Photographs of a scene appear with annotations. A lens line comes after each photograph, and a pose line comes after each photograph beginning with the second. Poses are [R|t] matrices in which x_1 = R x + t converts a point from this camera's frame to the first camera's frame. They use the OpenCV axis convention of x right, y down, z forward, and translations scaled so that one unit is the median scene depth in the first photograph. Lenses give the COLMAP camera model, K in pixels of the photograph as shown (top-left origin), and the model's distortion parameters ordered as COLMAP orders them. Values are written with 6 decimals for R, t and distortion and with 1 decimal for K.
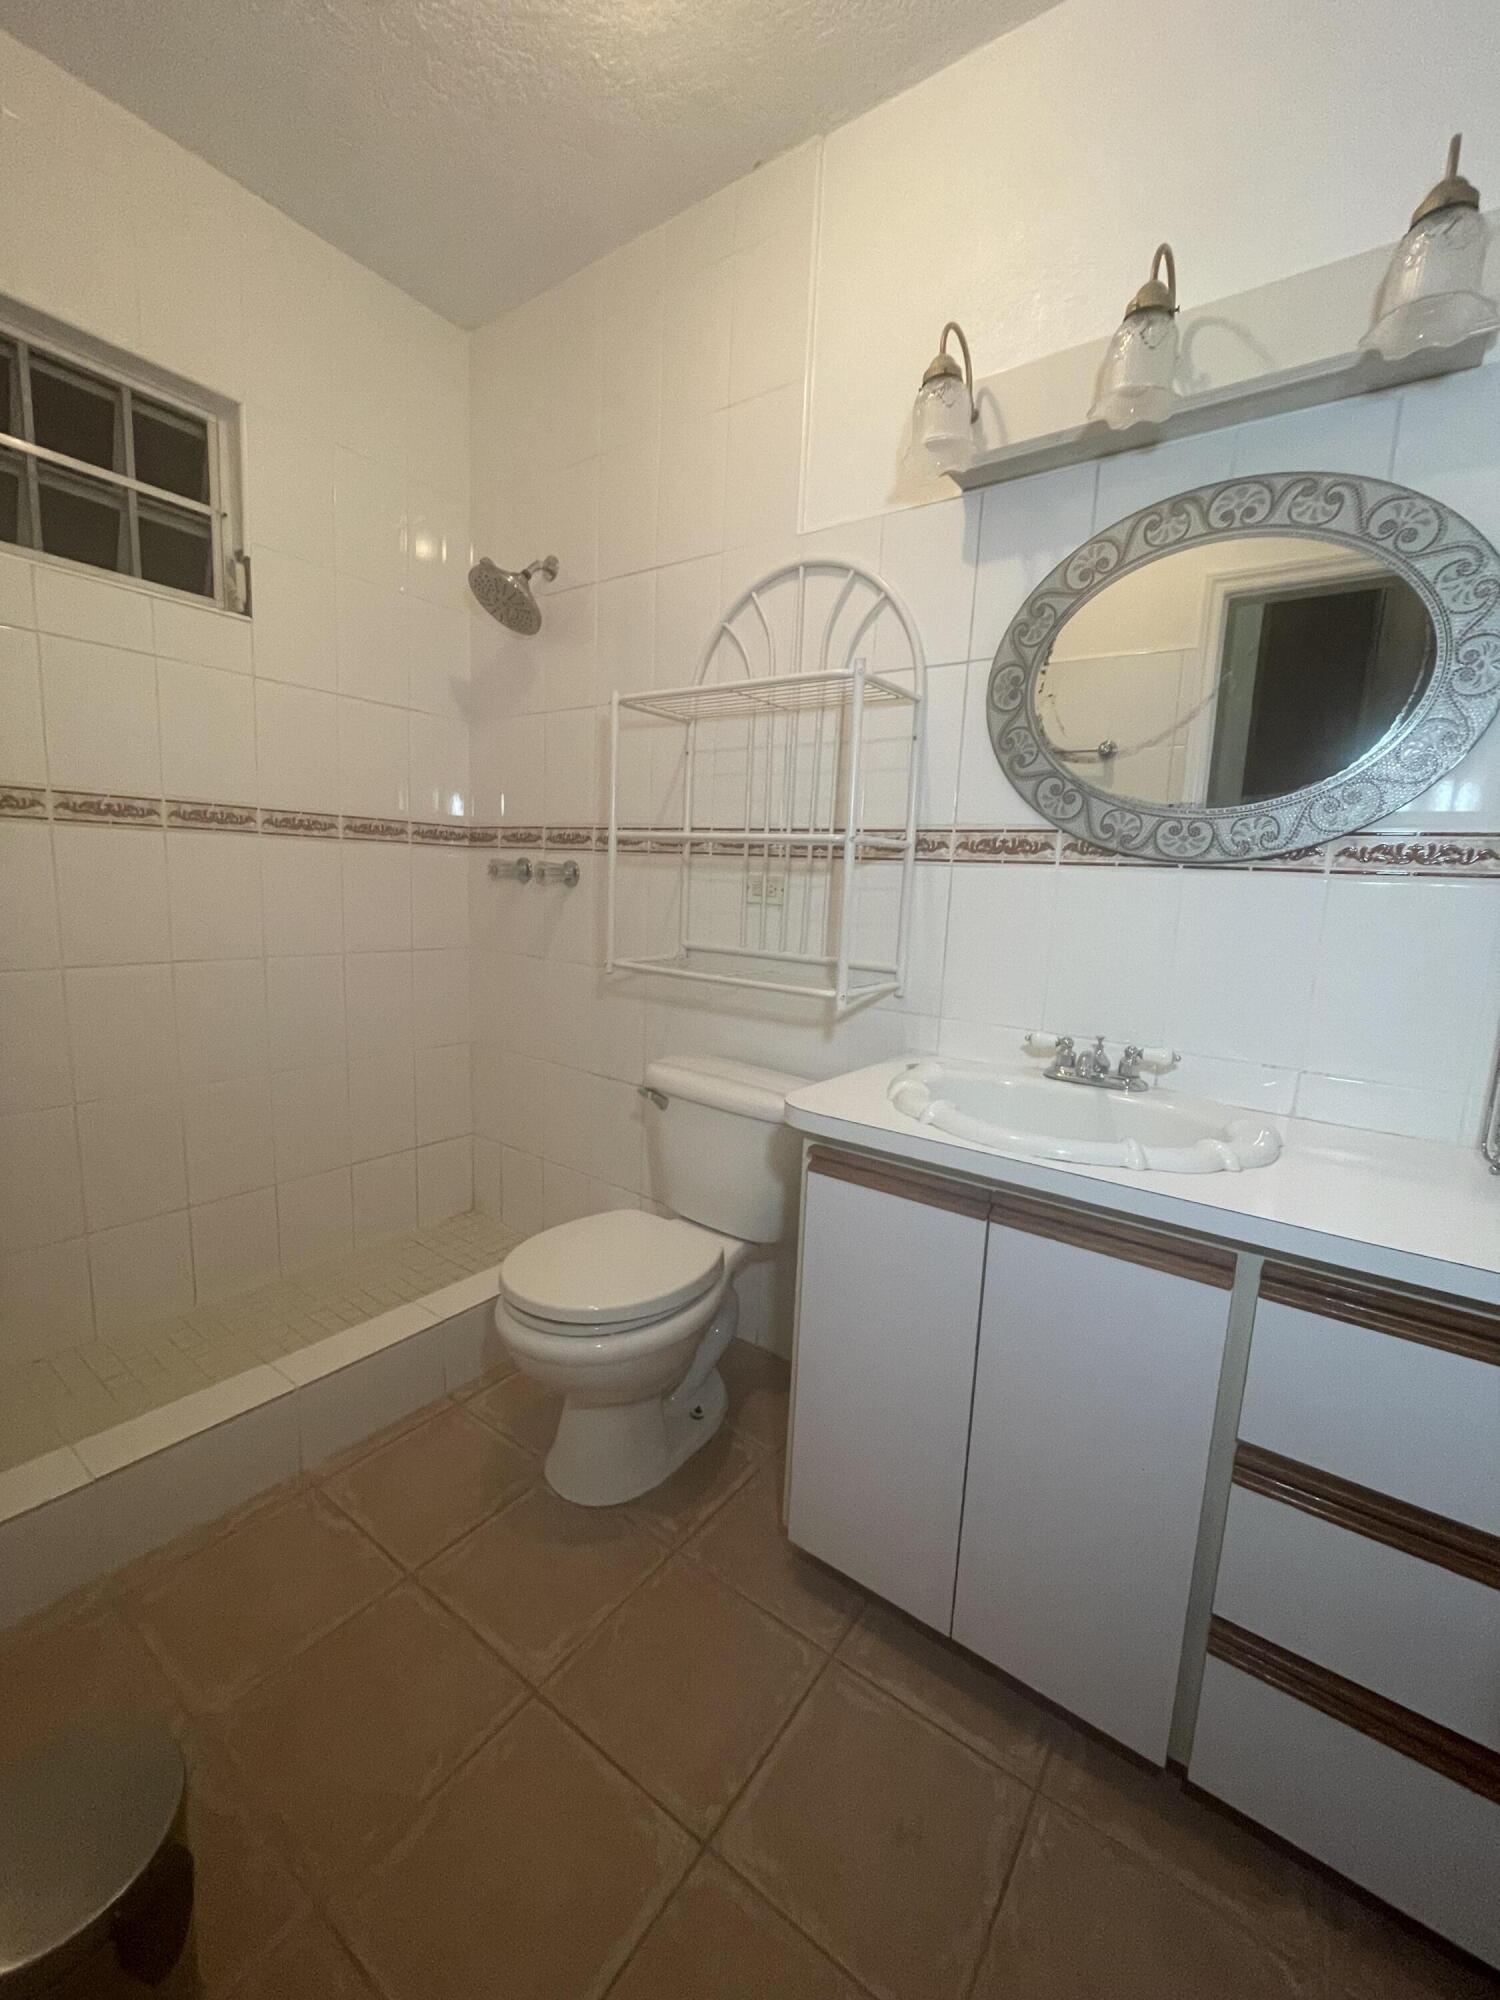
lens RADIAL K [[806.4, 0, 743.2], [0, 806.4, 980.9], [0, 0, 1]] dist [-0.001236, -0.000102]
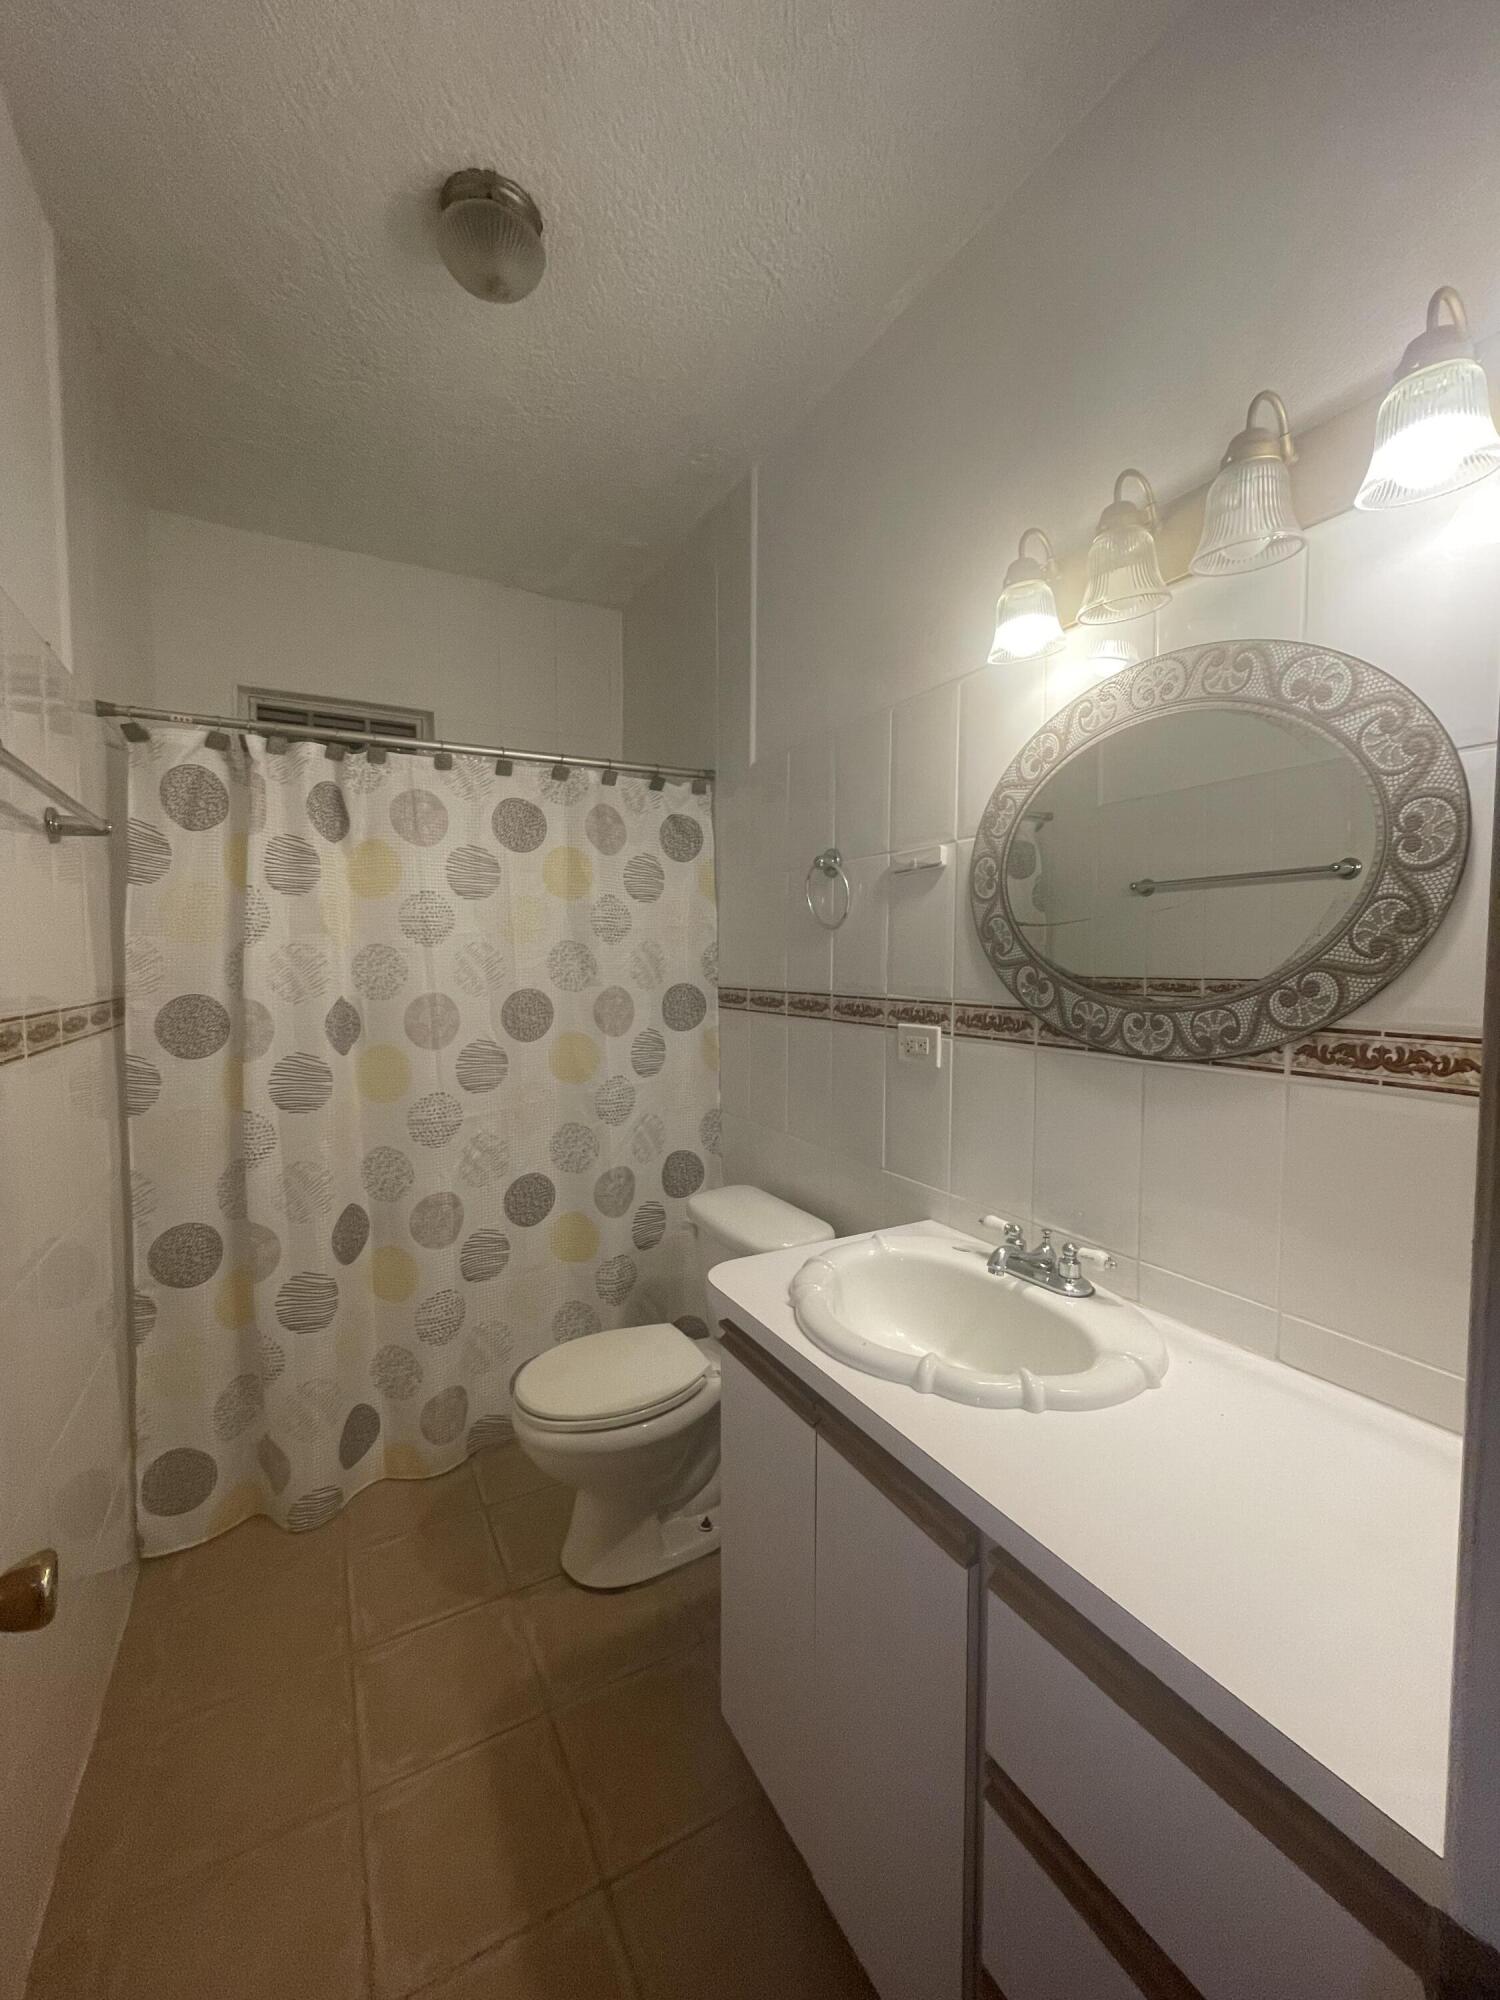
lens RADIAL K [[806.4, 0, 743.0], [0, 806.4, 1010.0], [0, 0, 1]] dist [-0.001236, -0.000102]
pose [[0.904992, -0.030311, -0.424347, 0.547420], [-0.023939, 0.992250, -0.121929, -0.084588], [0.424754, 0.120503, 0.897253, 0.000438]]
